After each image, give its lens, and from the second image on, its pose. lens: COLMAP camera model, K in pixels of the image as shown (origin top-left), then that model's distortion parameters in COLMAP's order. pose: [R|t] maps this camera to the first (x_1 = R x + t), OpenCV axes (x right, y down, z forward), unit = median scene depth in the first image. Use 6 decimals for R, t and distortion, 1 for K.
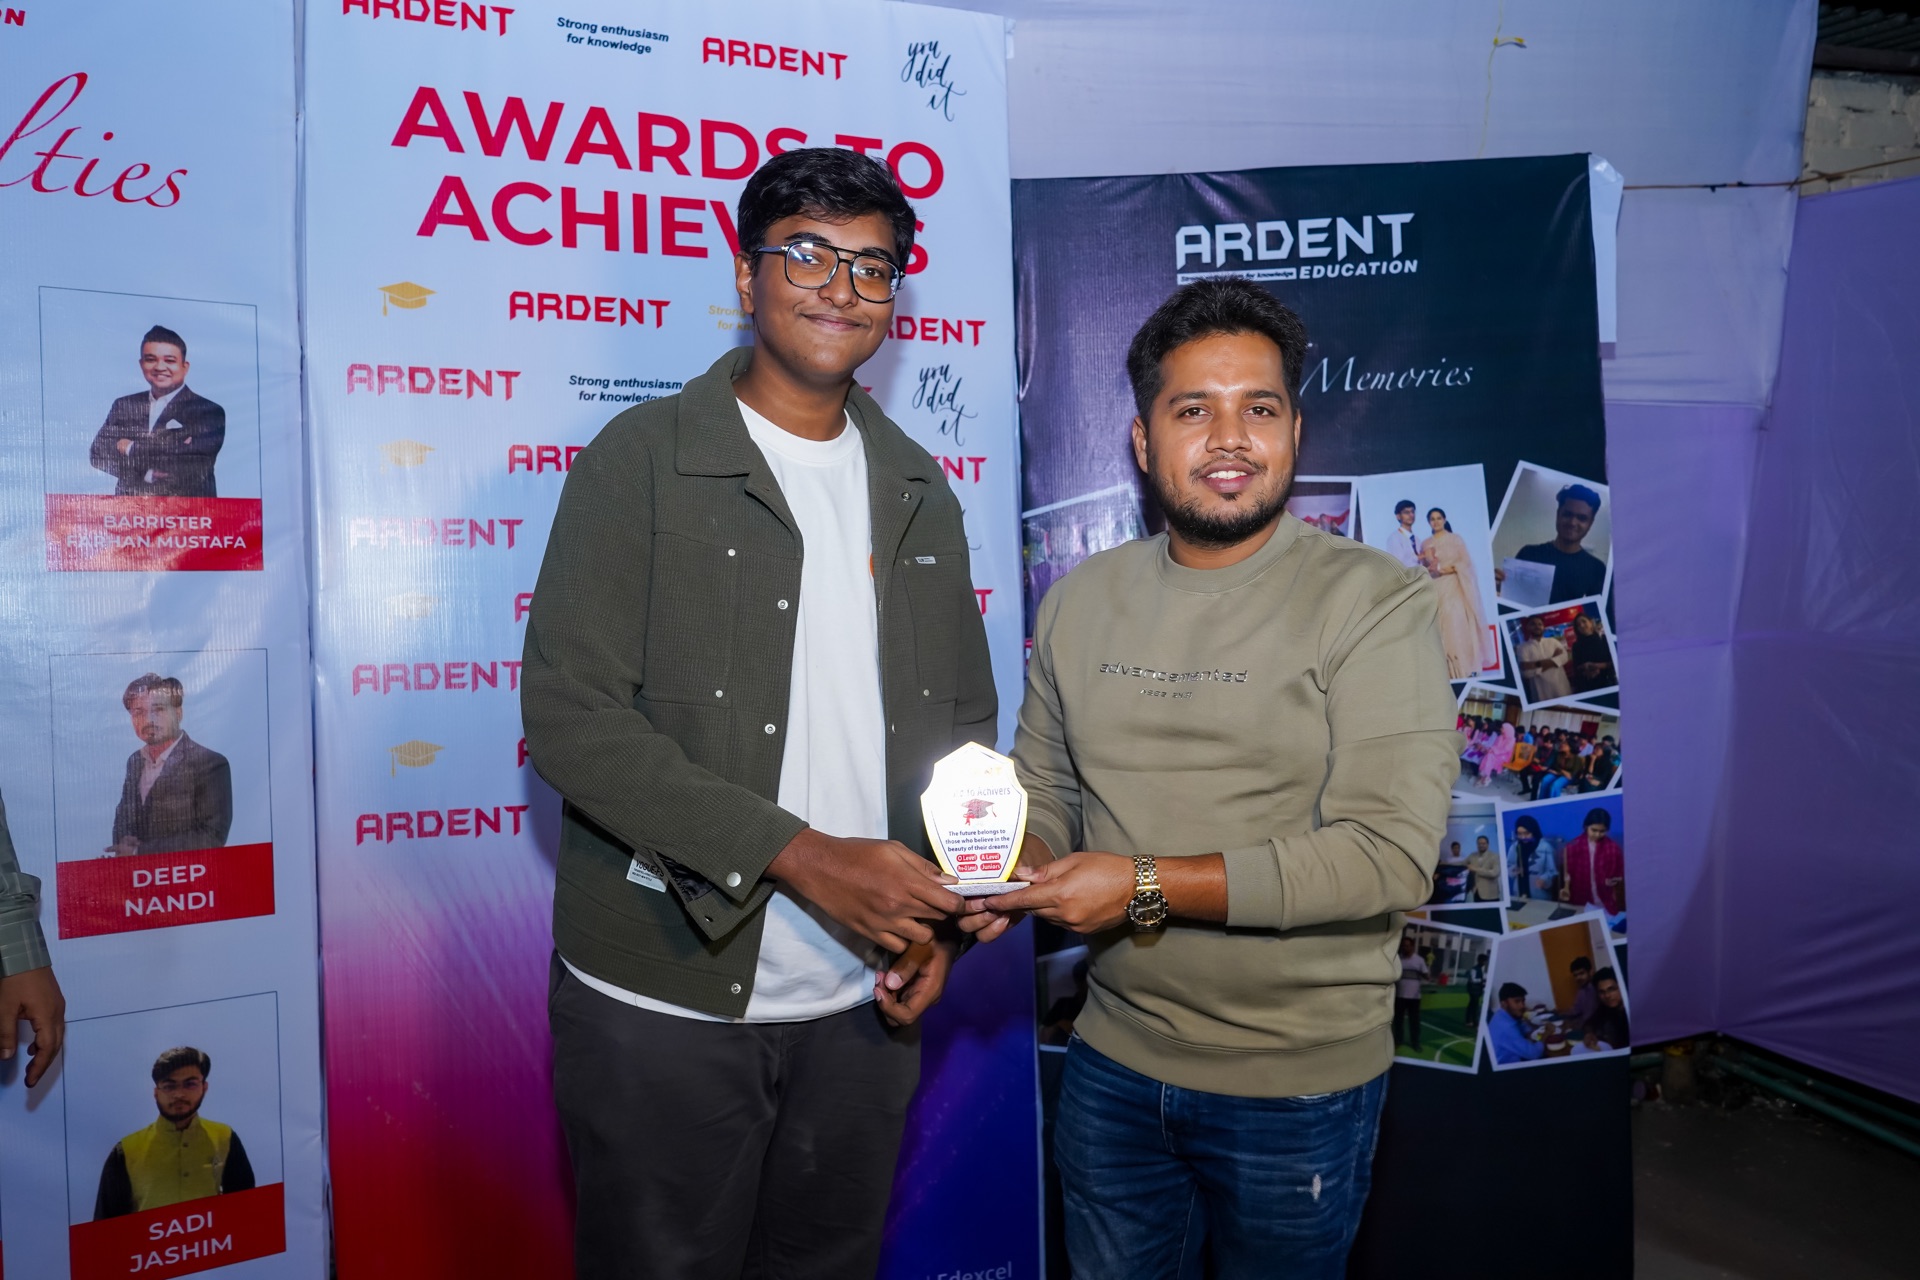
lens RADIAL K [[1483.6, 0, 951.0], [0, 1483.6, 643.7], [0, 0, 1]] dist [-0.022170, 0.012975]
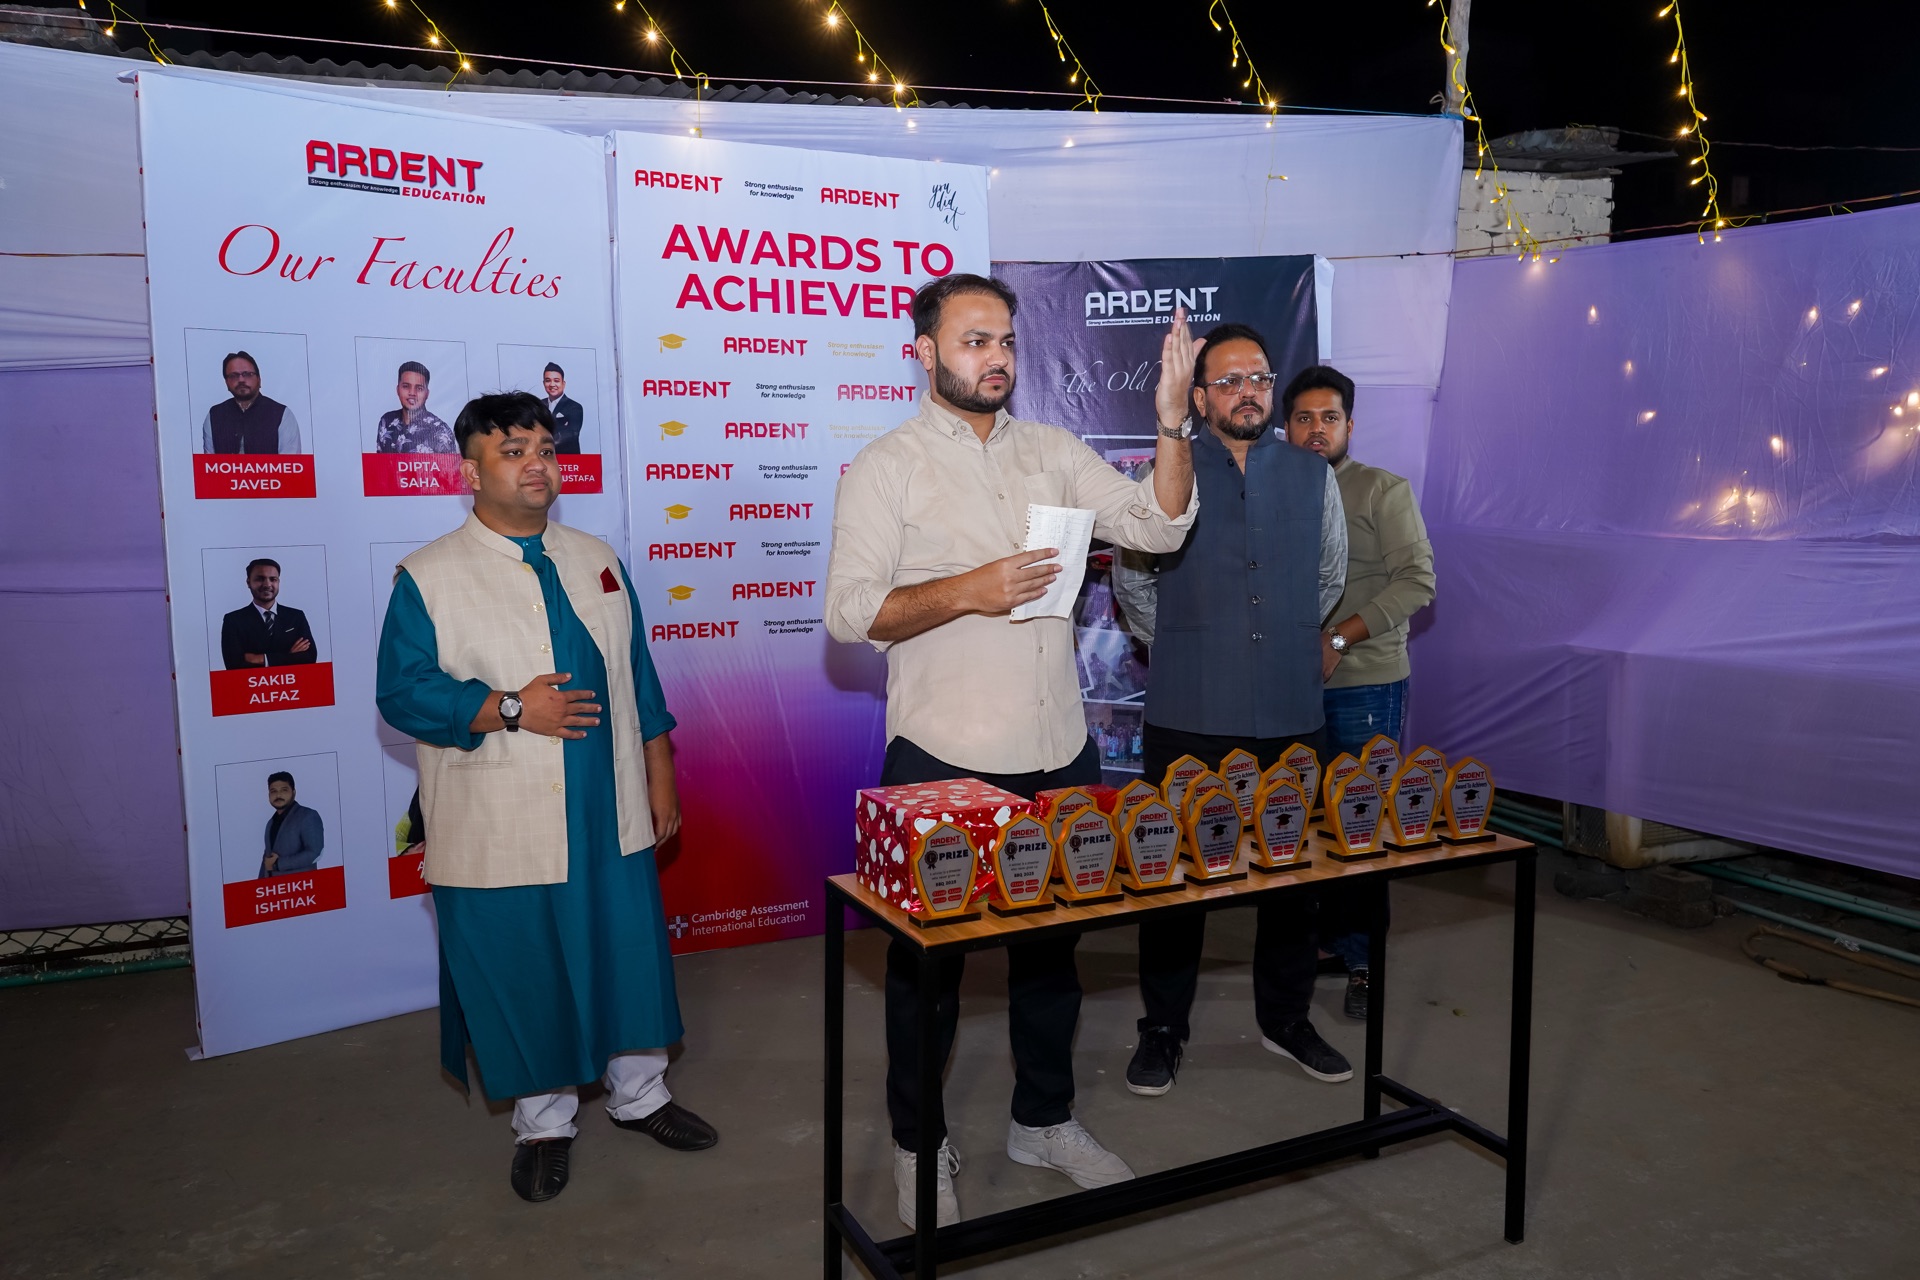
lens RADIAL K [[1483.6, 0, 957.9], [0, 1483.6, 646.9], [0, 0, 1]] dist [-0.022170, 0.012975]
pose [[0.996176, -0.014784, 0.086113, -0.161760], [0.009590, 0.998126, 0.060430, 0.030432], [-0.086845, -0.059373, 0.994451, -0.785253]]
